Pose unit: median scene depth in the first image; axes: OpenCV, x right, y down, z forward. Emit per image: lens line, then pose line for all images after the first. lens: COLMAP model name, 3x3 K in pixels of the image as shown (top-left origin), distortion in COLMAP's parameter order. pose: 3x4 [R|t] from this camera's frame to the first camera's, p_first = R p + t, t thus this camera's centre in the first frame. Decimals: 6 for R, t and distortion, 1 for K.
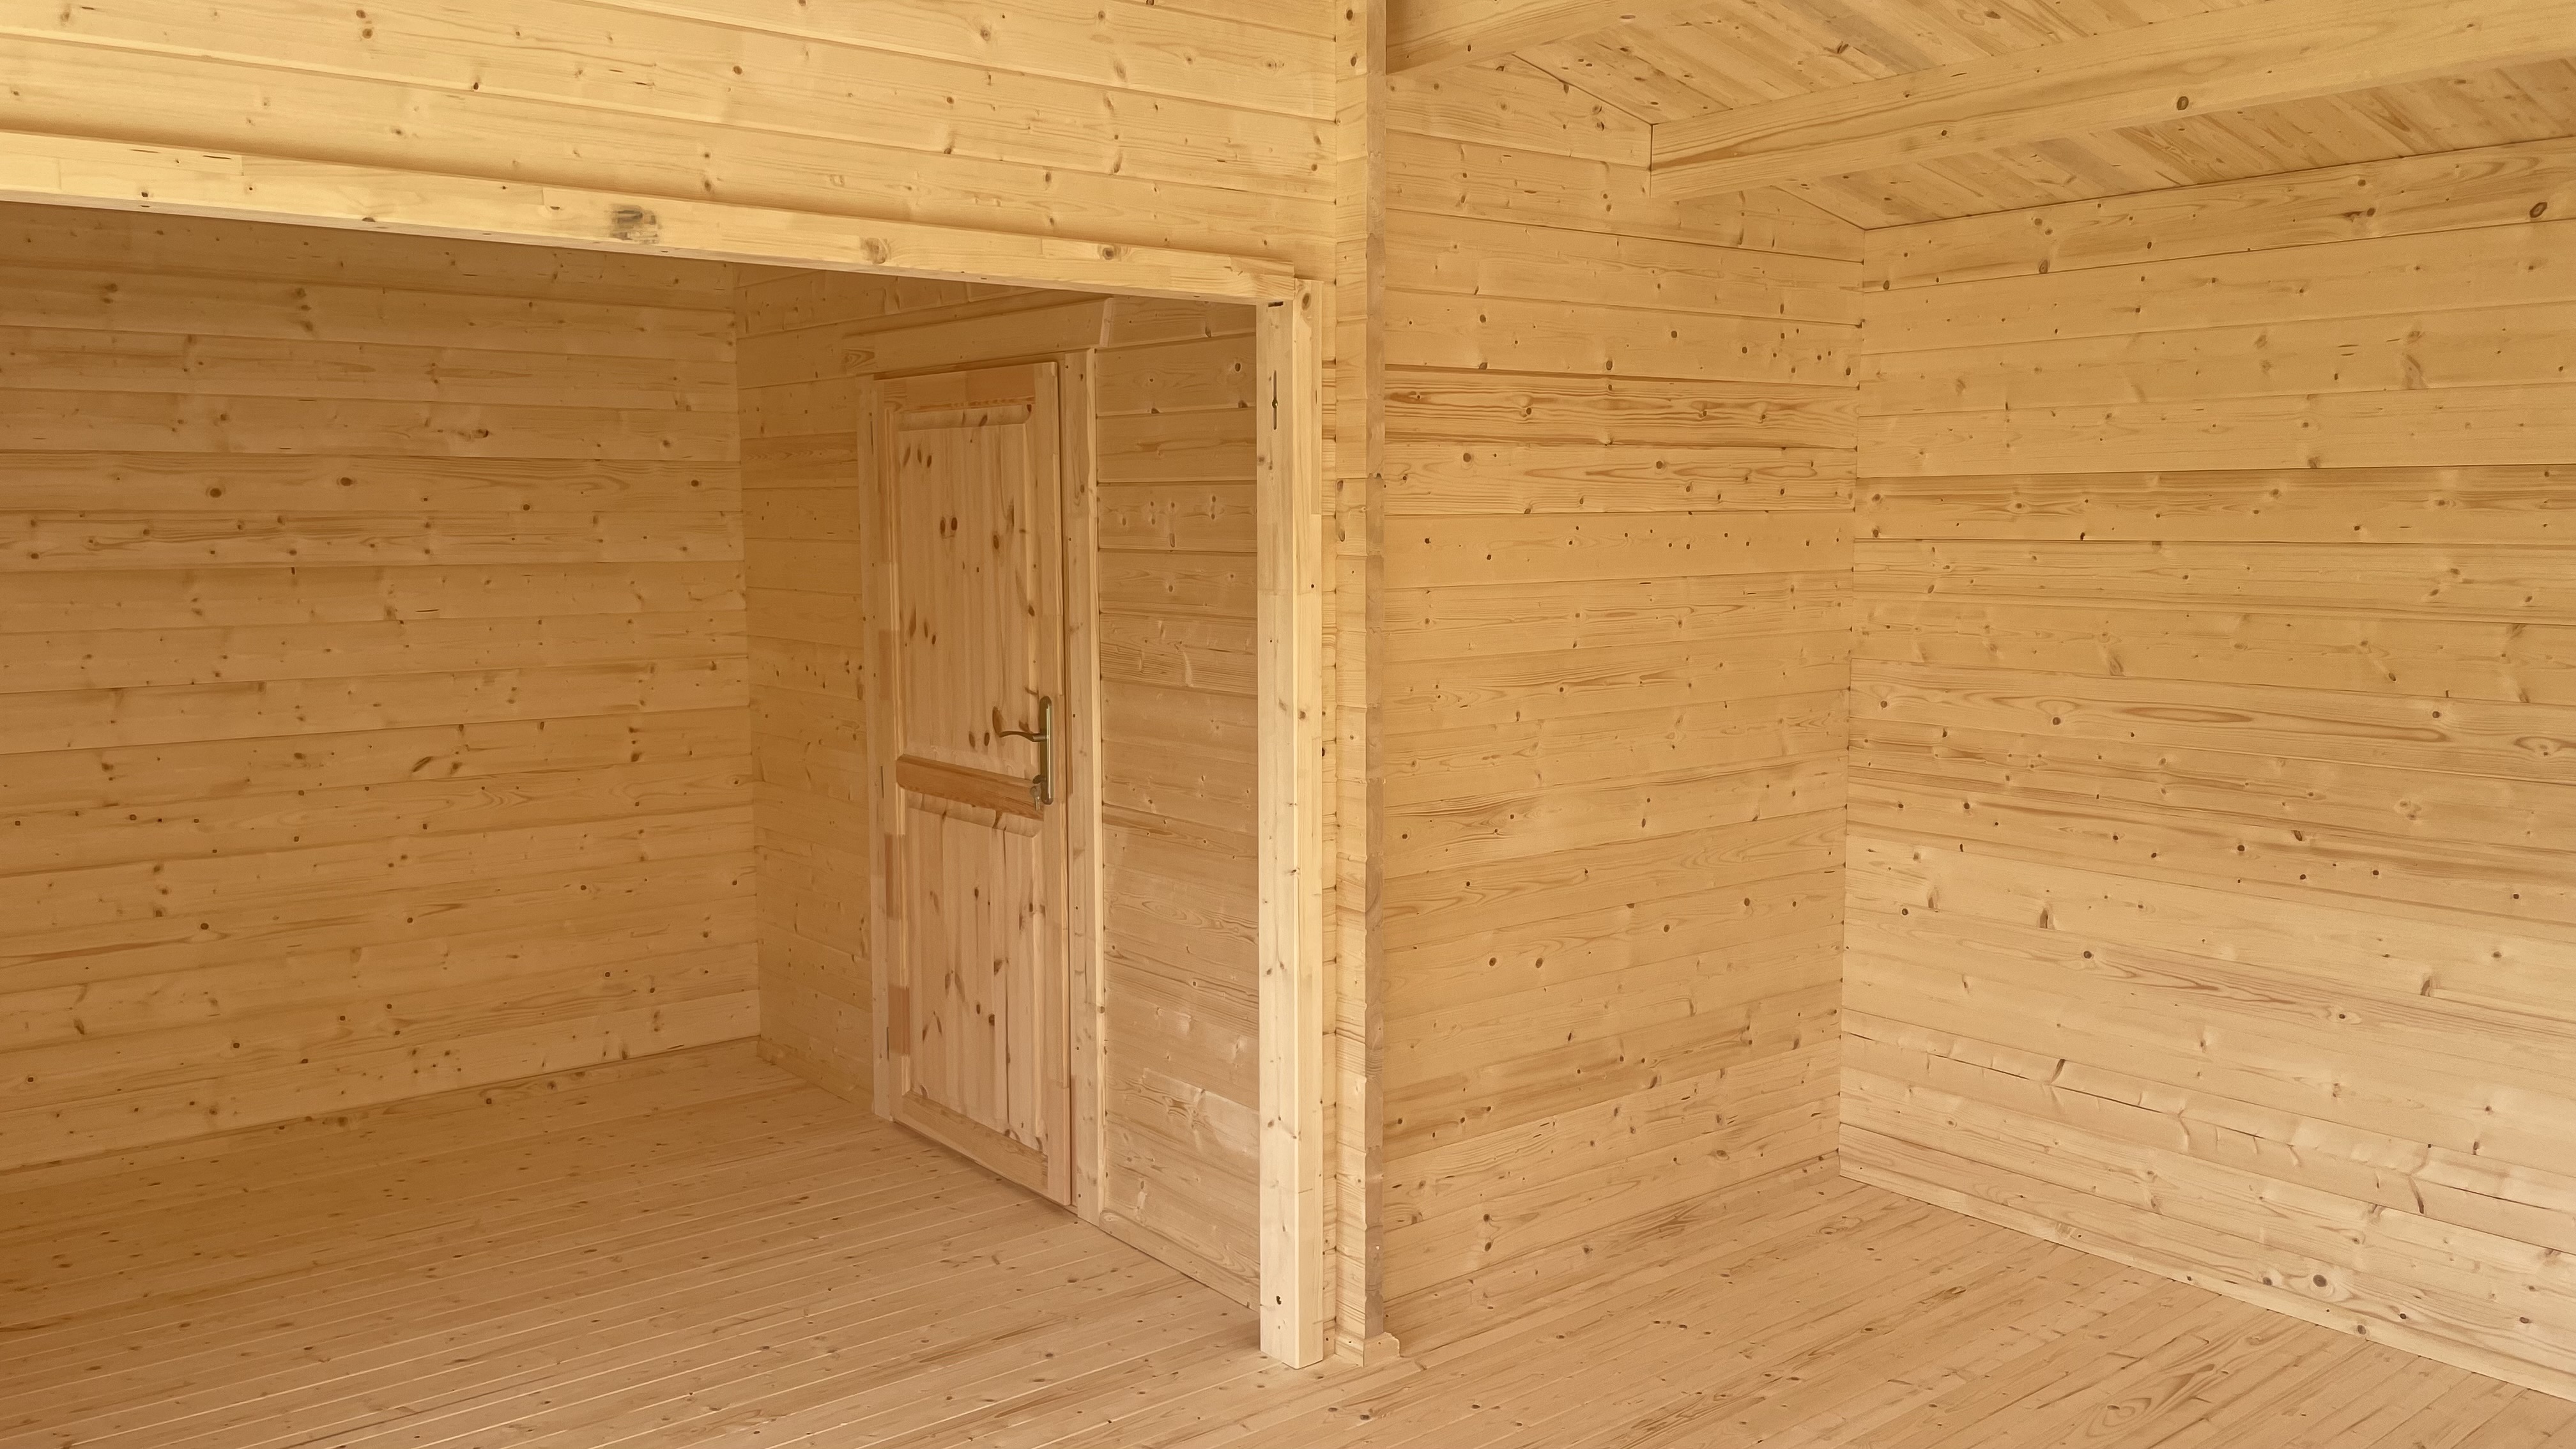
lens RADIAL K [[1933.1, 0, 1280.0], [0, 1933.1, 741.6], [0, 0, 1]] dist [0.056164, -0.092101]
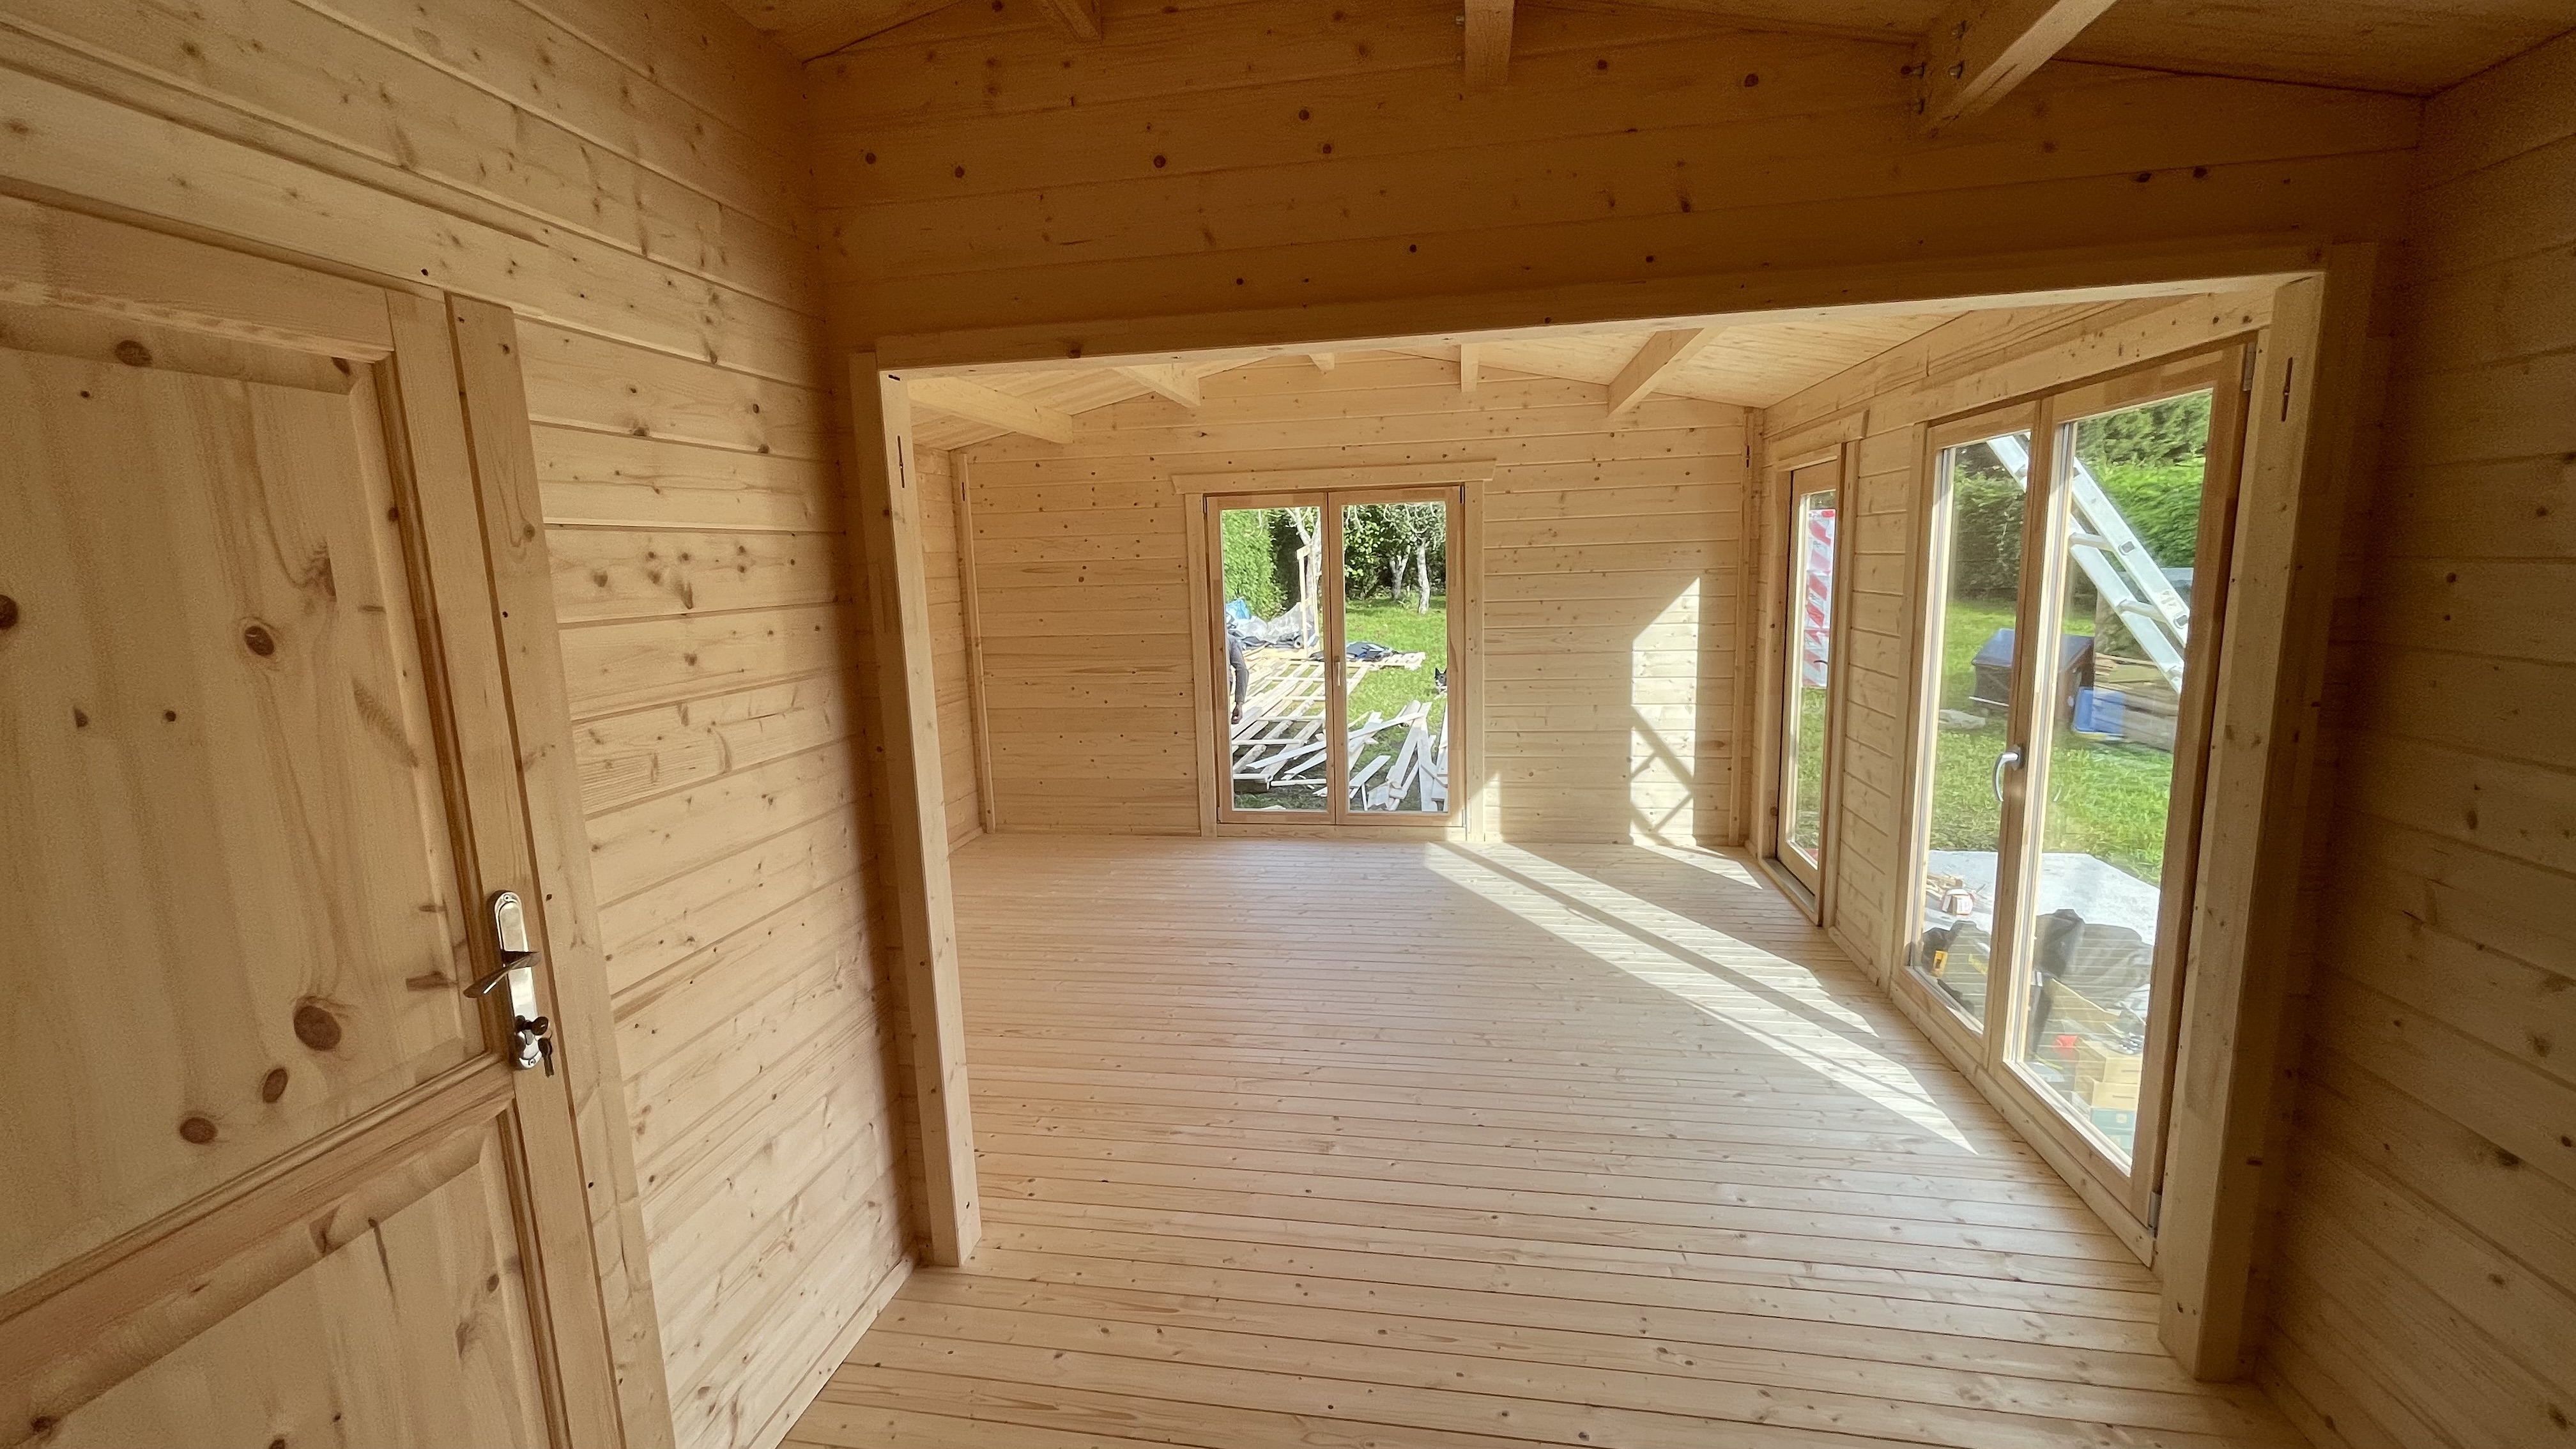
lens RADIAL K [[1047.8, 0, 1295.0], [0, 1047.8, 723.6], [0, 0, 1]] dist [-0.009940, 0.004339]
pose [[-0.674343, -0.094609, 0.732333, -0.477508], [0.119588, 0.964673, 0.234743, -0.109863], [-0.728671, 0.245875, -0.639206, 0.961191]]
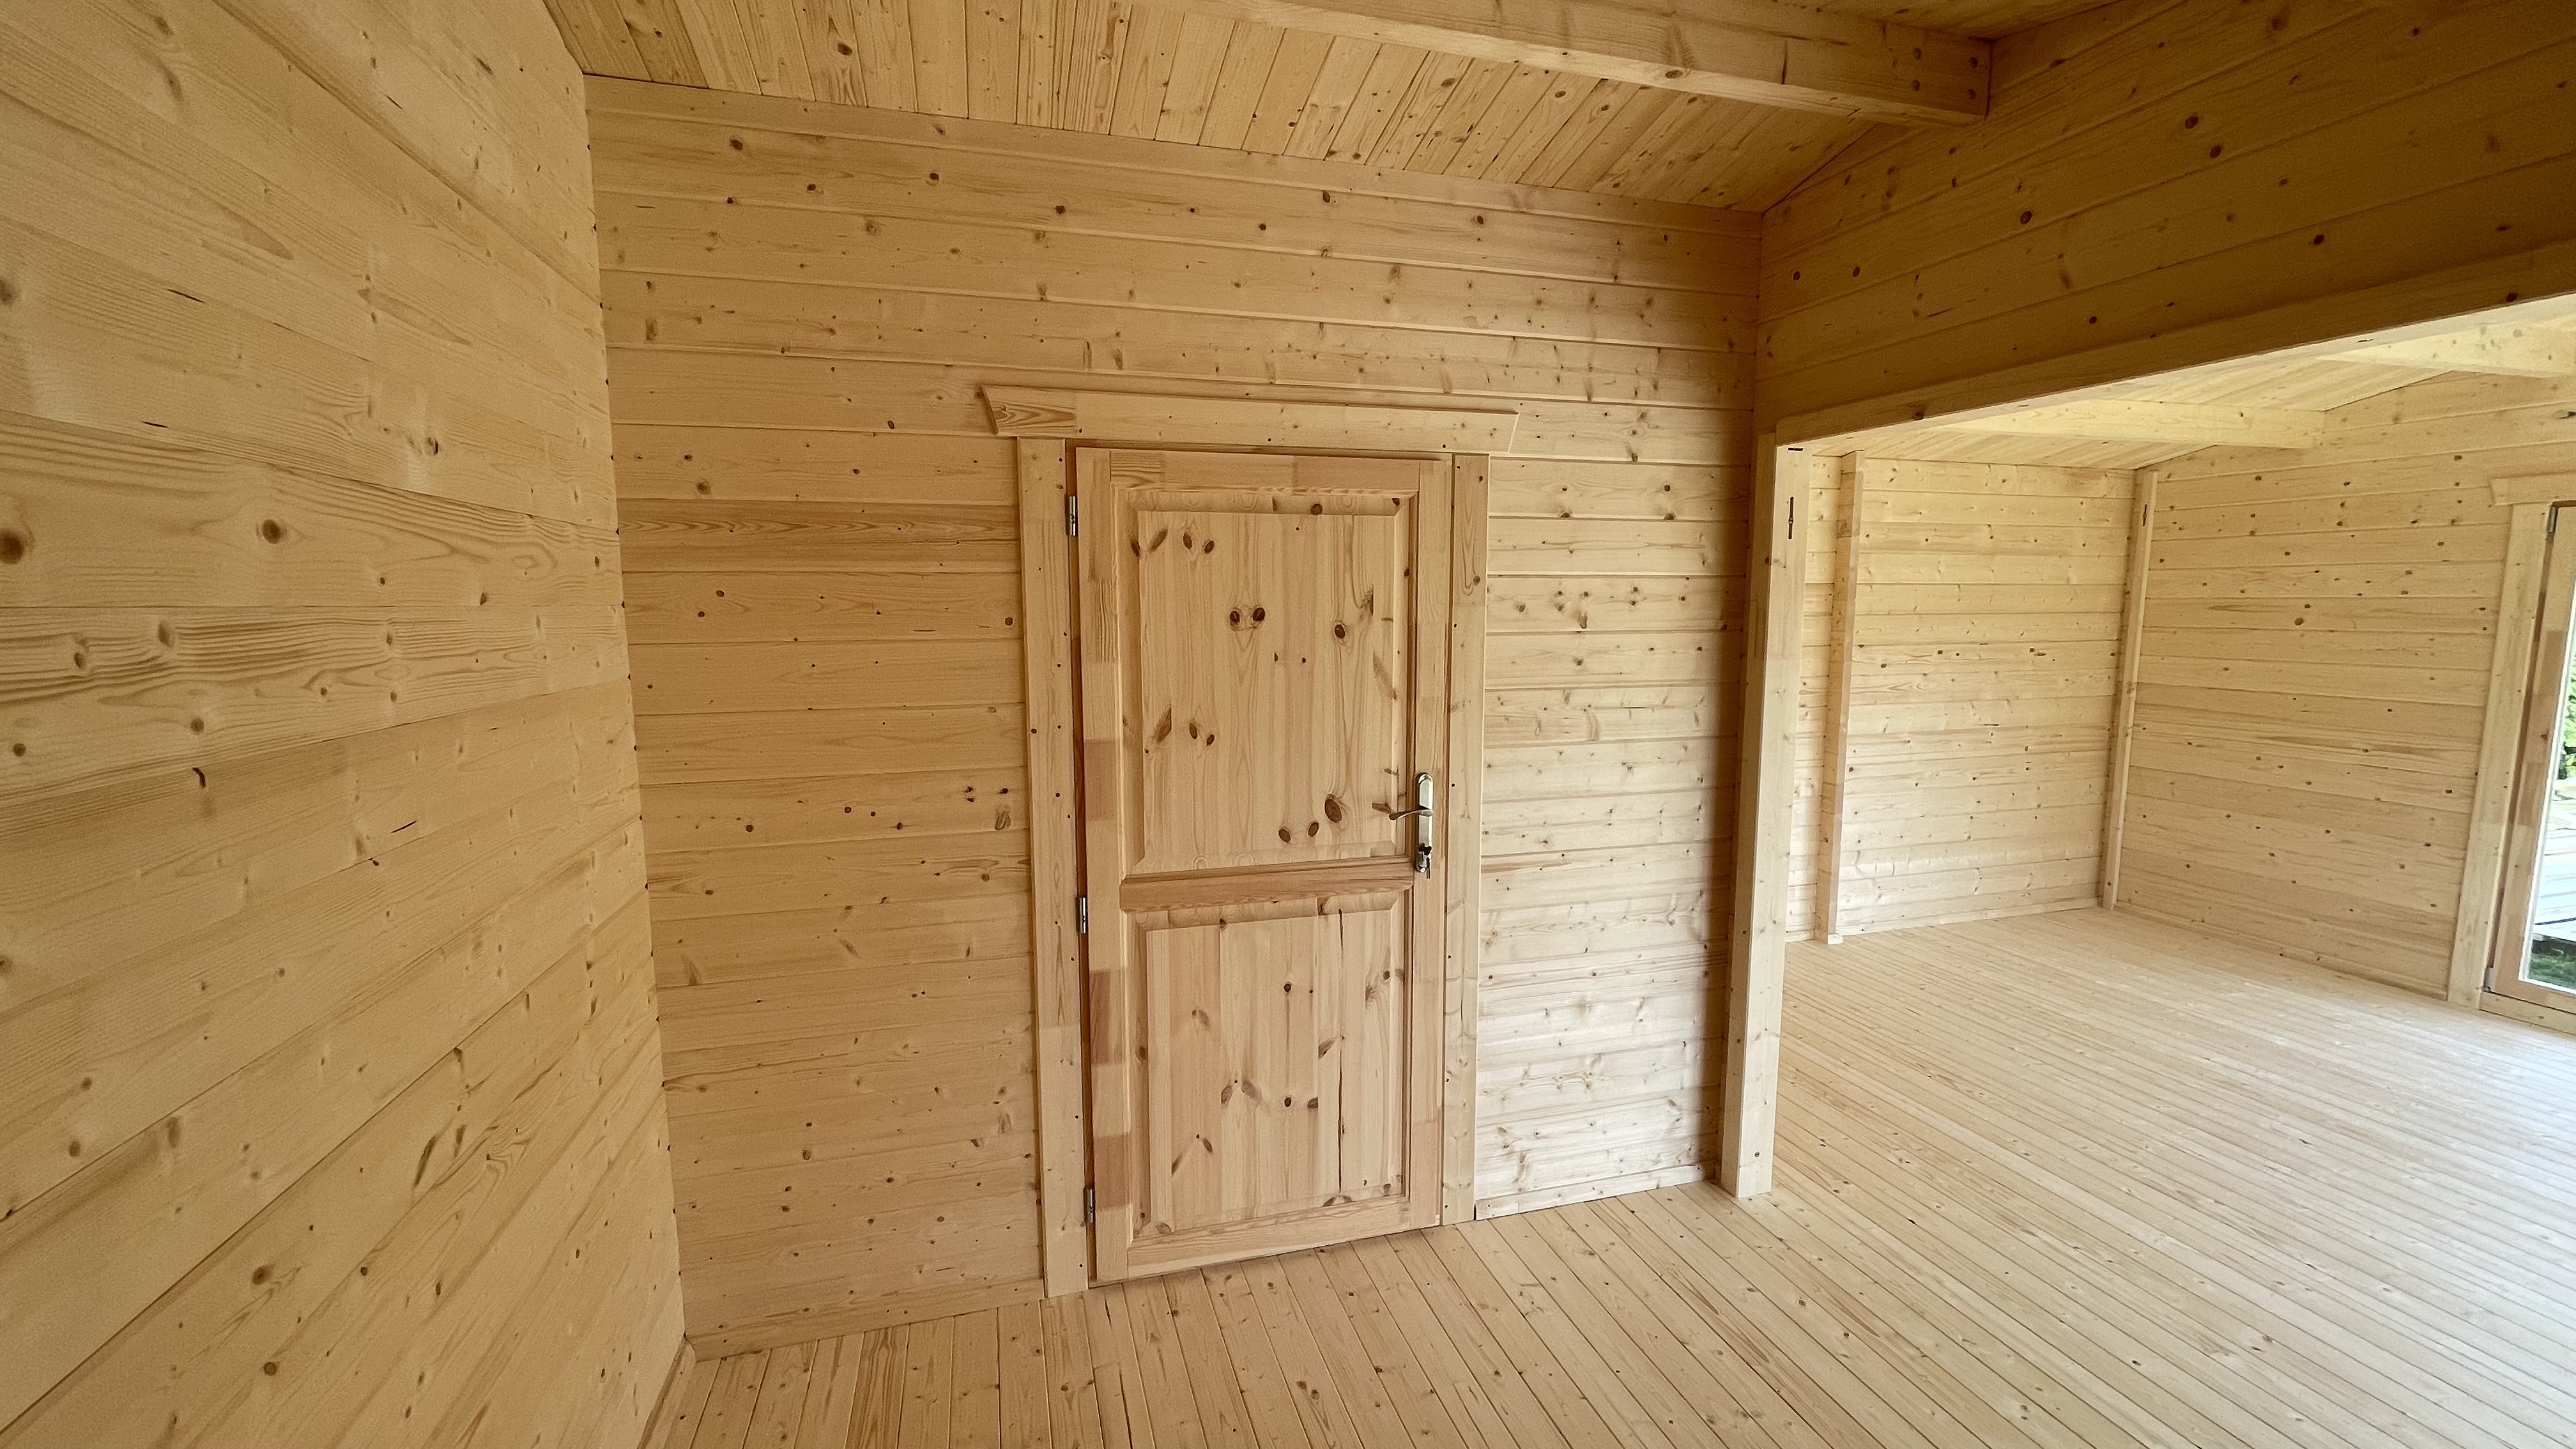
lens RADIAL K [[1047.8, 0, 1247.9], [0, 1047.8, 723.4], [0, 0, 1]] dist [-0.009940, 0.004339]
pose [[0.395933, -0.107694, 0.911942, -0.649456], [0.113596, 0.991215, 0.067736, -0.095479], [-0.911226, 0.076774, 0.404689, 0.808258]]
